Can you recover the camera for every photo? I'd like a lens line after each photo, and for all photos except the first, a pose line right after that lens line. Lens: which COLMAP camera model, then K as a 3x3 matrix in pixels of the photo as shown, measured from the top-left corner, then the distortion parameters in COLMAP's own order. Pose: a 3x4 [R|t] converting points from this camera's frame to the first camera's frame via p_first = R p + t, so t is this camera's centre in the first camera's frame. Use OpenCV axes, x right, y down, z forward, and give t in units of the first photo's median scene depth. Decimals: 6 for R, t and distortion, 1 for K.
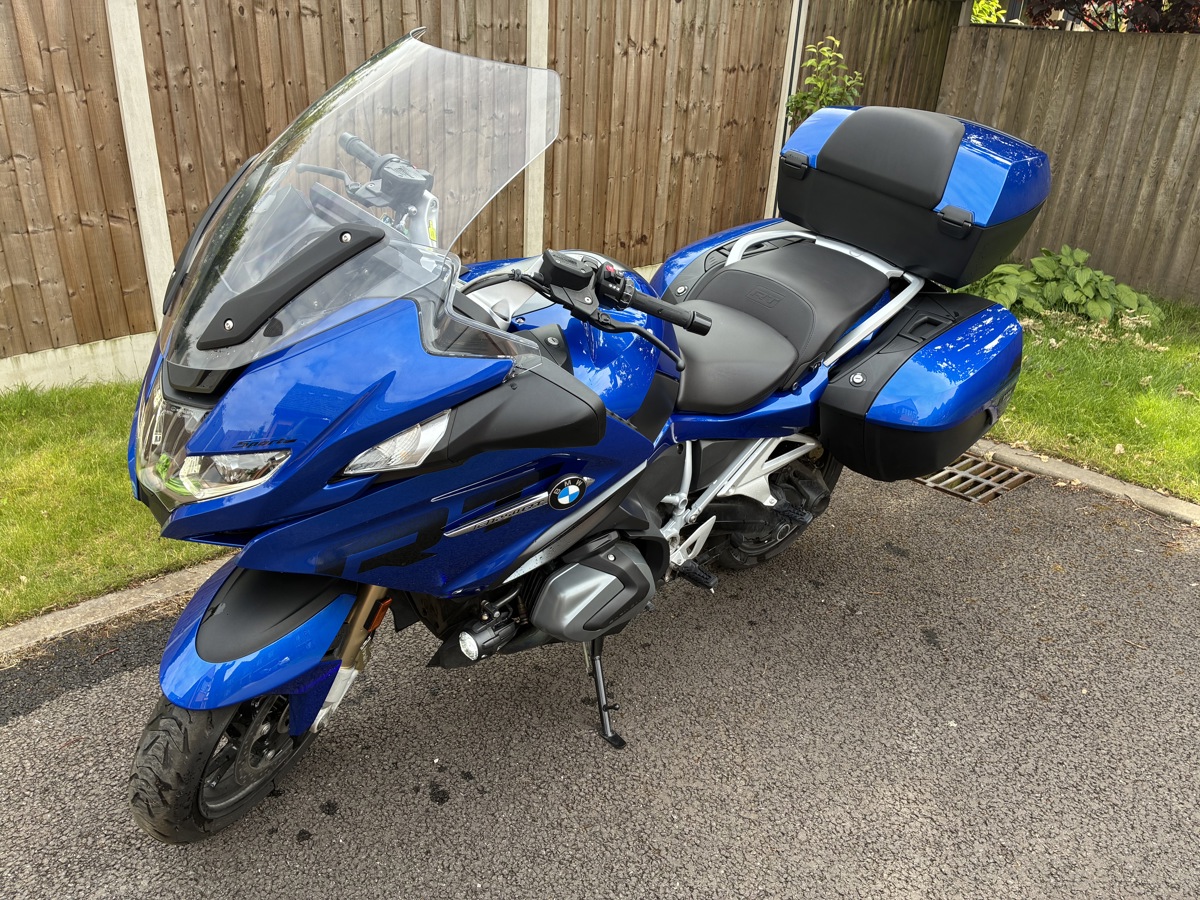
lens RADIAL K [[895.6, 0, 609.1], [0, 895.6, 461.6], [0, 0, 1]] dist [0.028175, -0.068077]
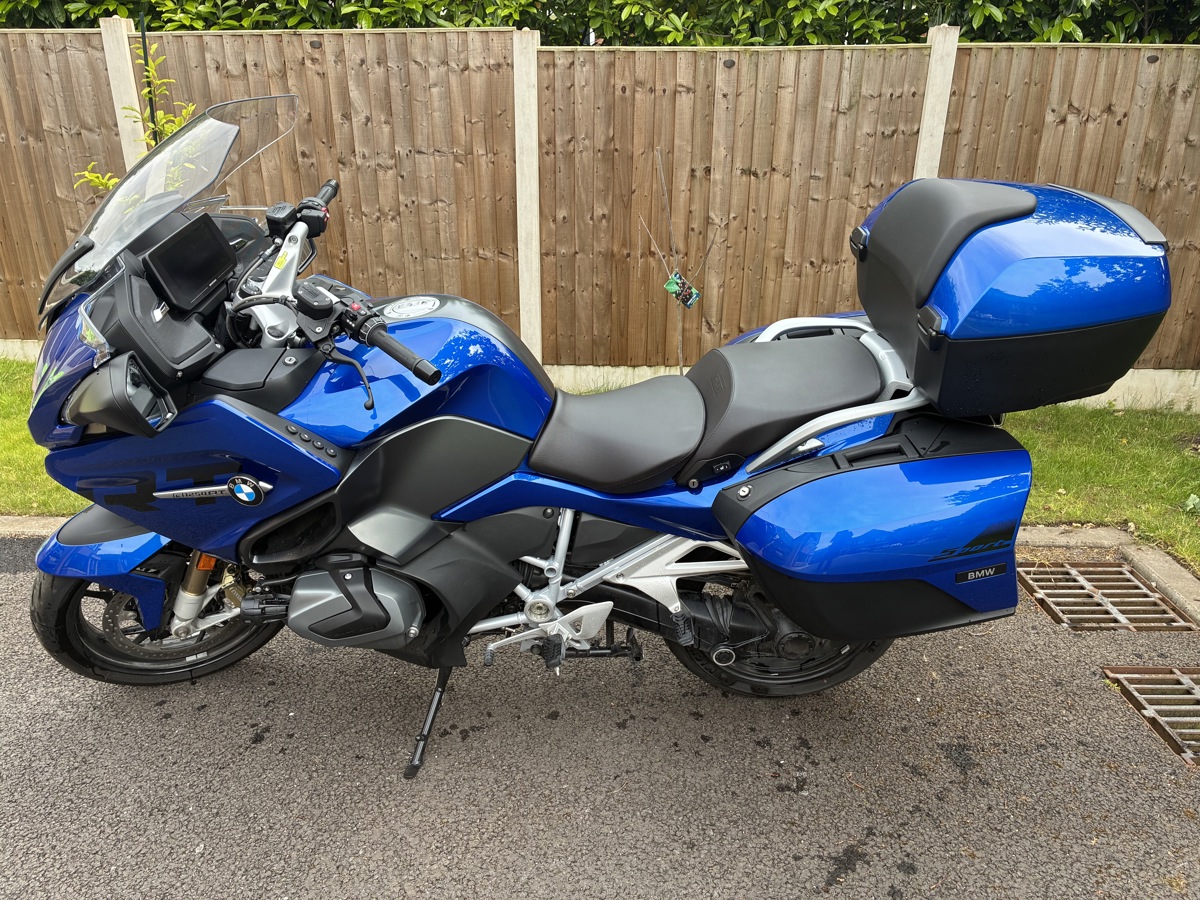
lens RADIAL K [[895.6, 0, 604.7], [0, 895.6, 445.3], [0, 0, 1]] dist [0.028175, -0.068077]
pose [[0.742286, 0.210352, -0.636210, 0.407295], [-0.267109, 0.963641, 0.006967, -0.060768], [0.614544, 0.164766, 0.771485, 0.162375]]
